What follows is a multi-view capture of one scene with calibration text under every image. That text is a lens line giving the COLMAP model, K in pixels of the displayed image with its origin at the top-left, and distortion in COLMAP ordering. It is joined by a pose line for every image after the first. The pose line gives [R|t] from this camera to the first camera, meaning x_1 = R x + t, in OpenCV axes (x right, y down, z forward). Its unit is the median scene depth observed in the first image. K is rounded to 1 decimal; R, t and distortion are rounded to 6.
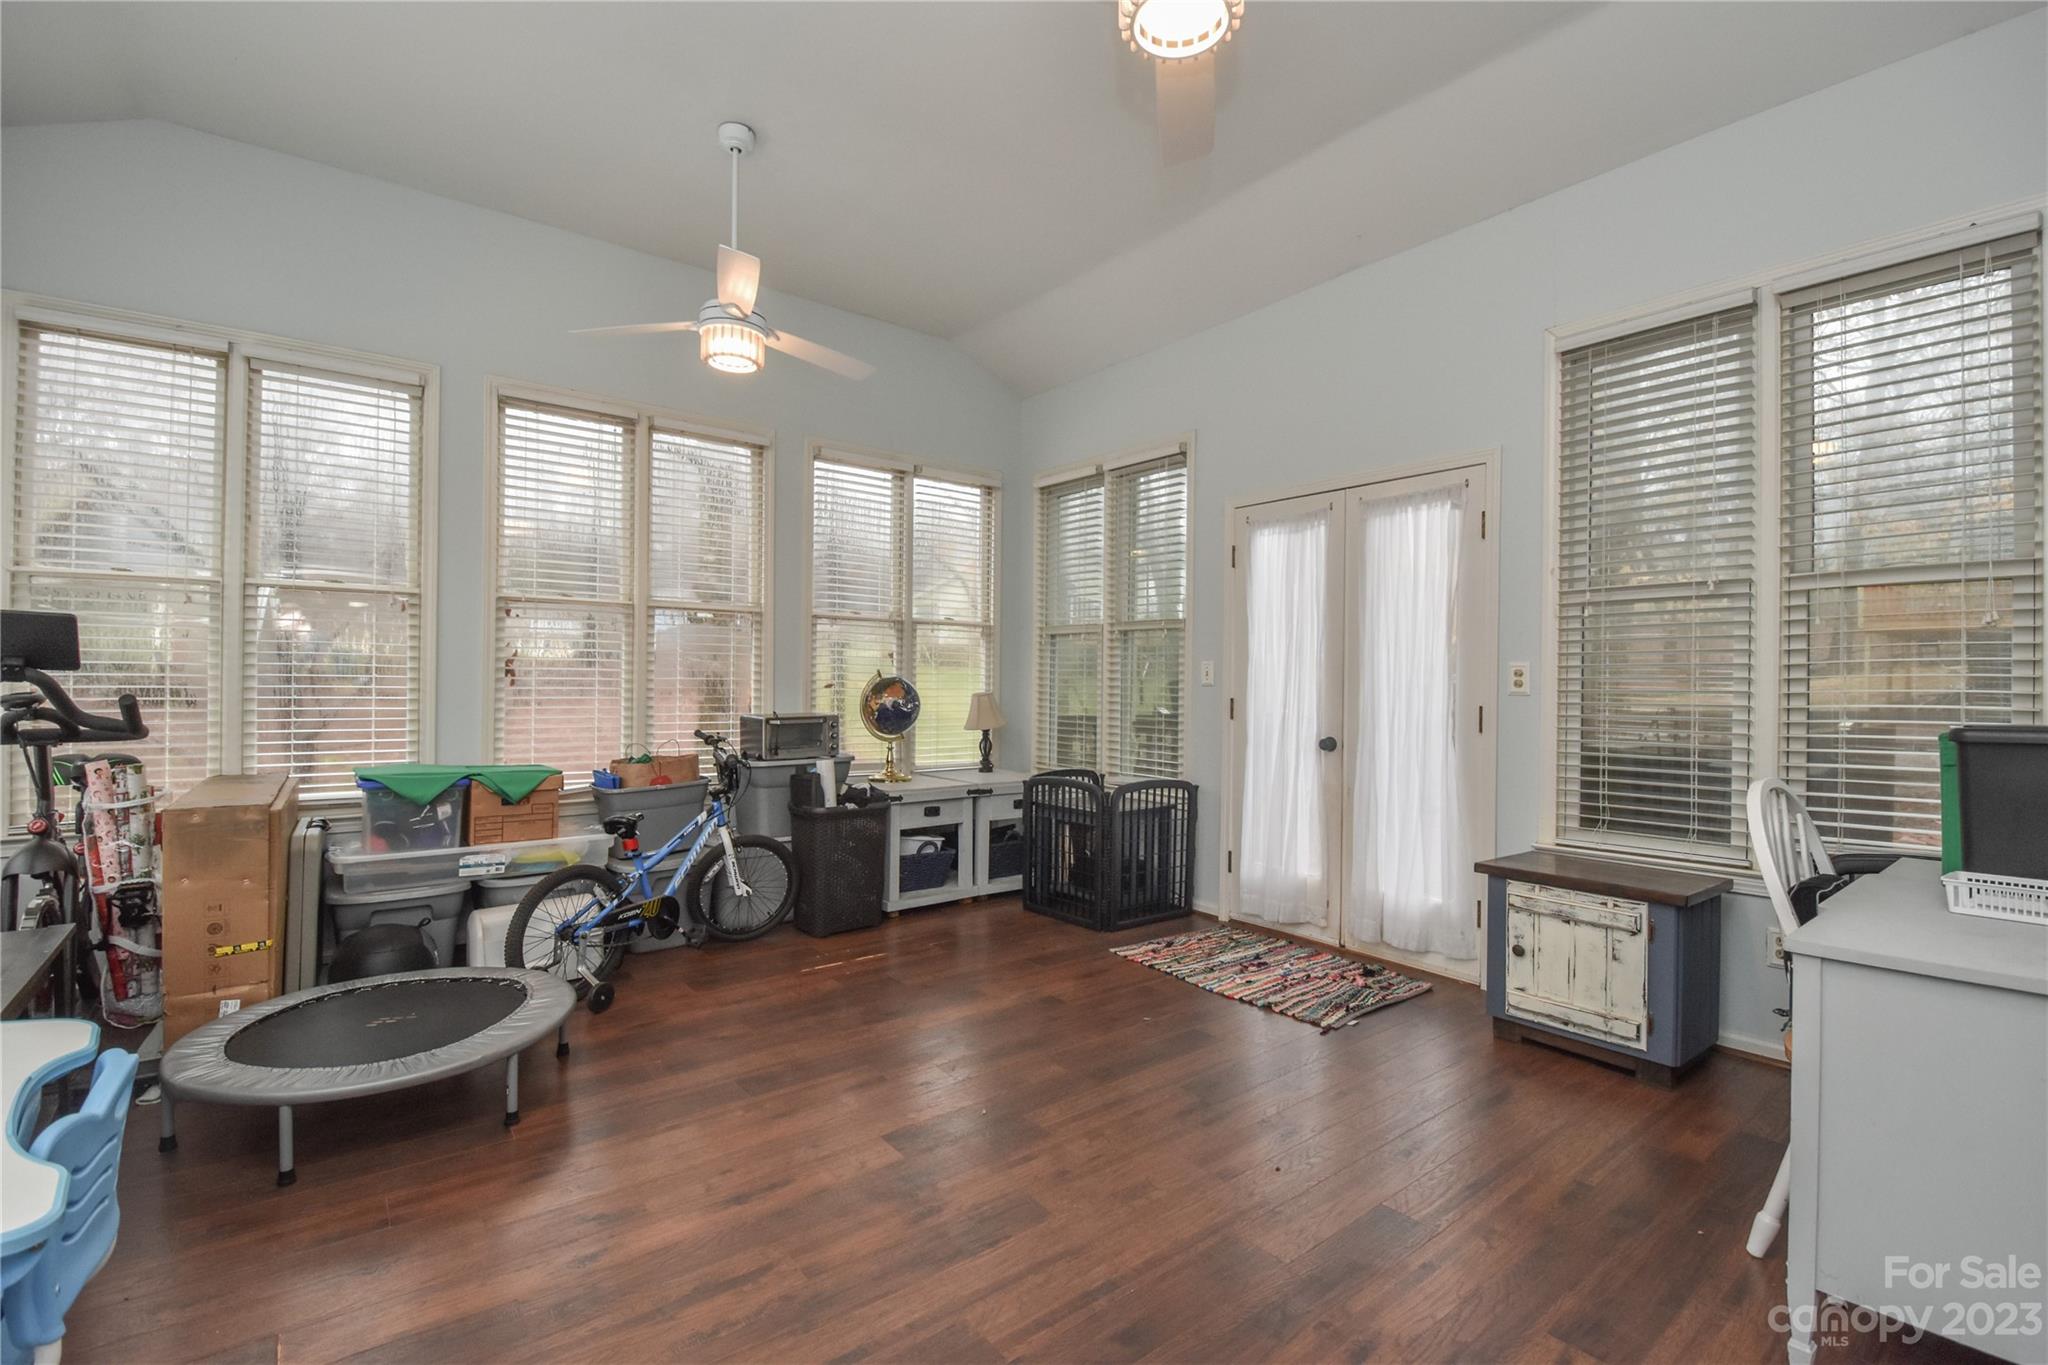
lens RADIAL K [[897.2, 0, 1023.0], [0, 897.2, 684.3], [0, 0, 1]] dist [0.001244, -0.013176]
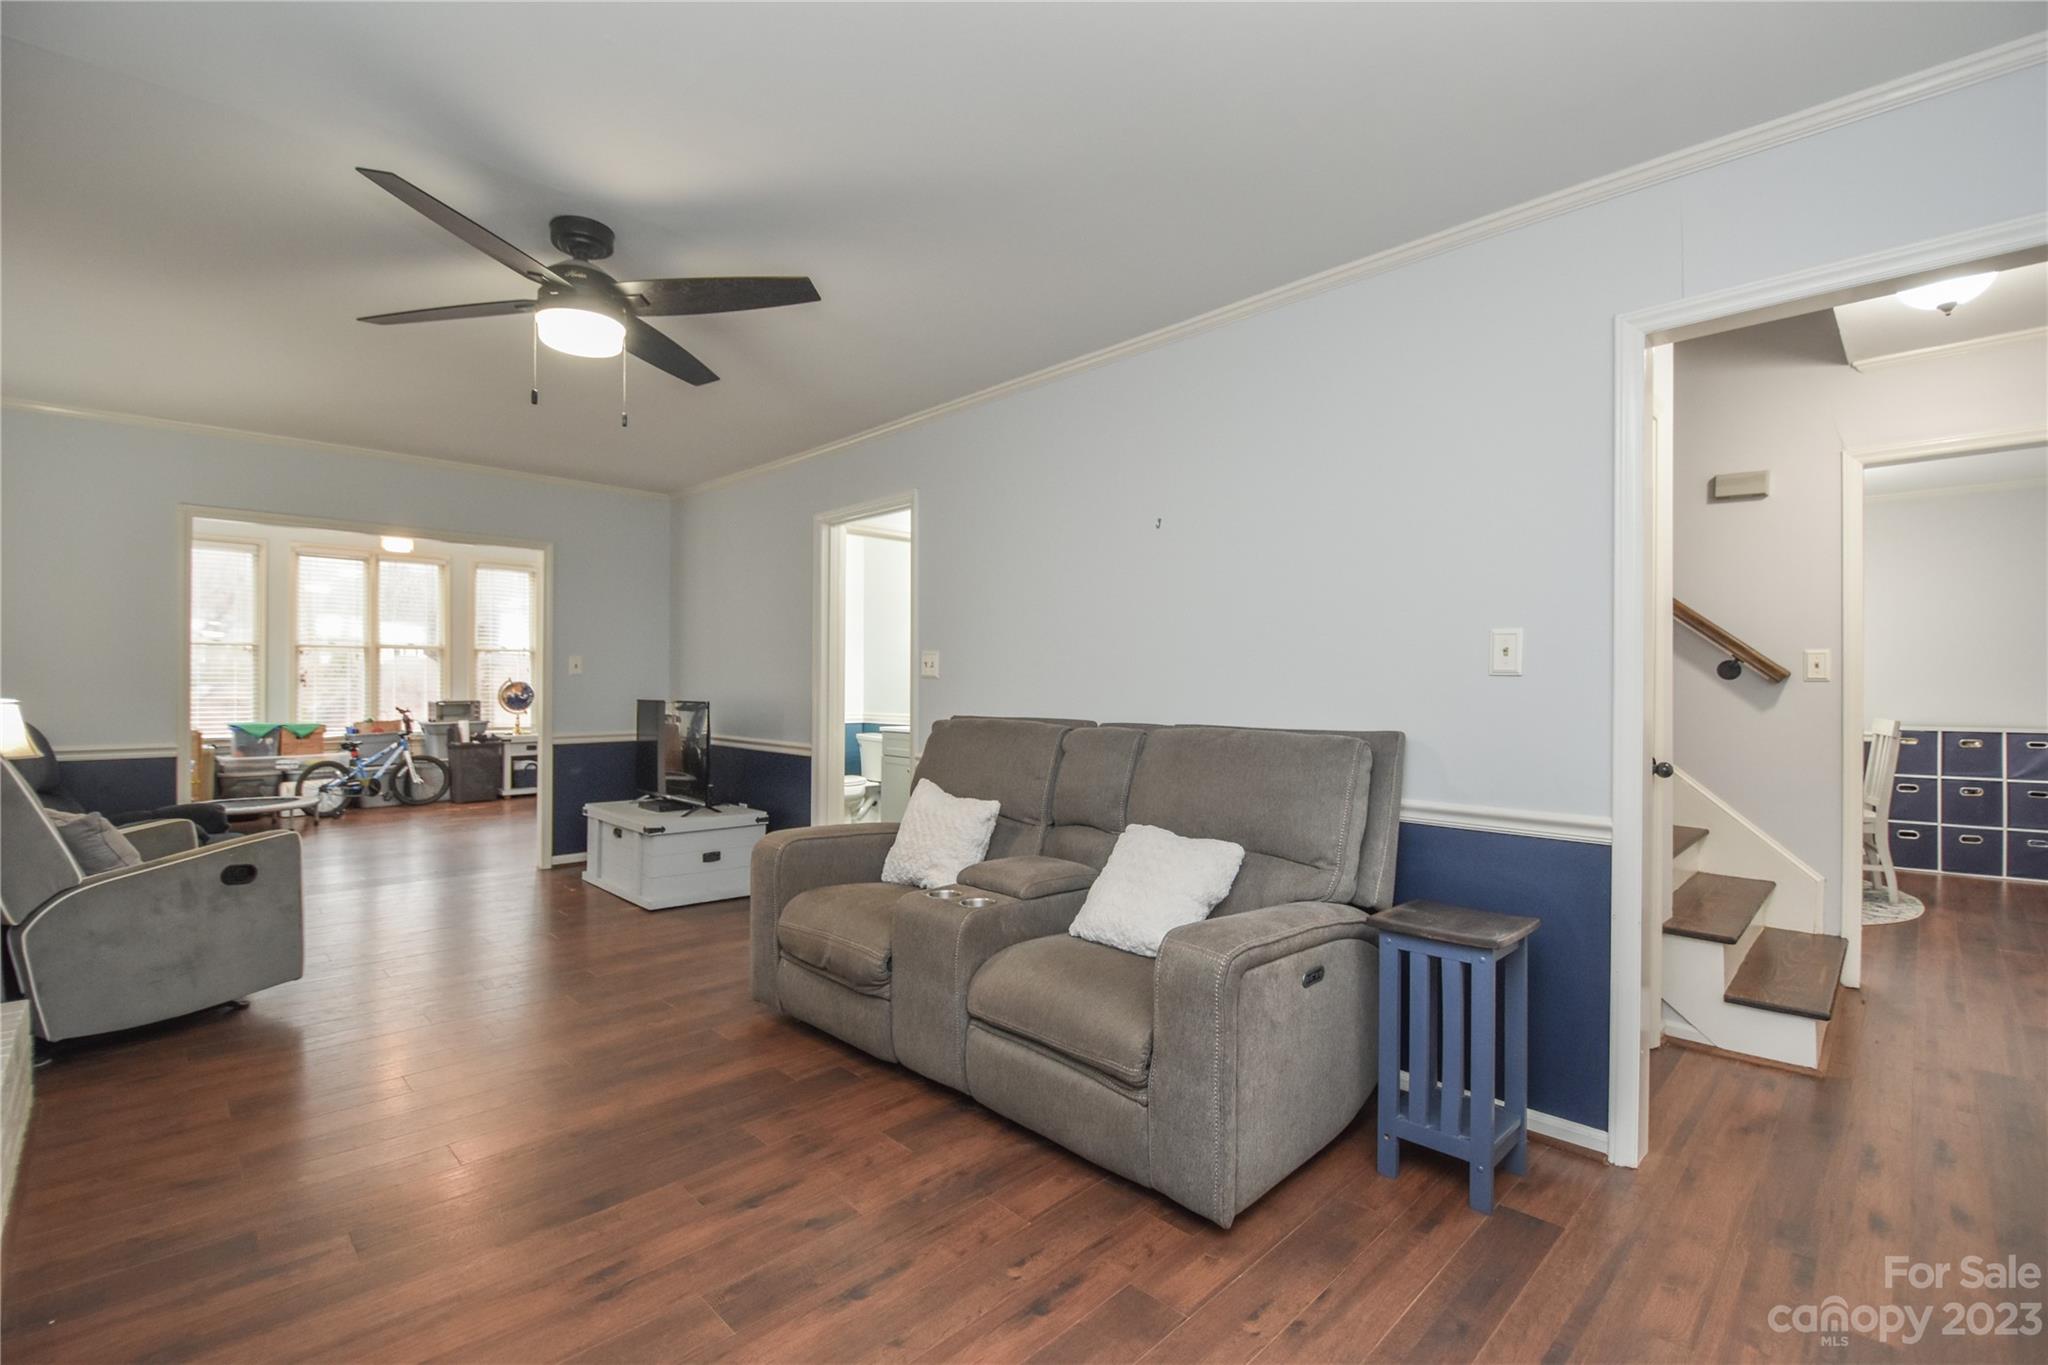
lens RADIAL K [[897.2, 0, 1017.5], [0, 897.2, 684.5], [0, 0, 1]] dist [0.001244, -0.013176]
pose [[0.992698, -0.011124, 0.120115, 0.964140], [0.011656, 0.999925, -0.003732, 0.025310], [-0.120064, 0.005104, 0.992753, -1.468027]]
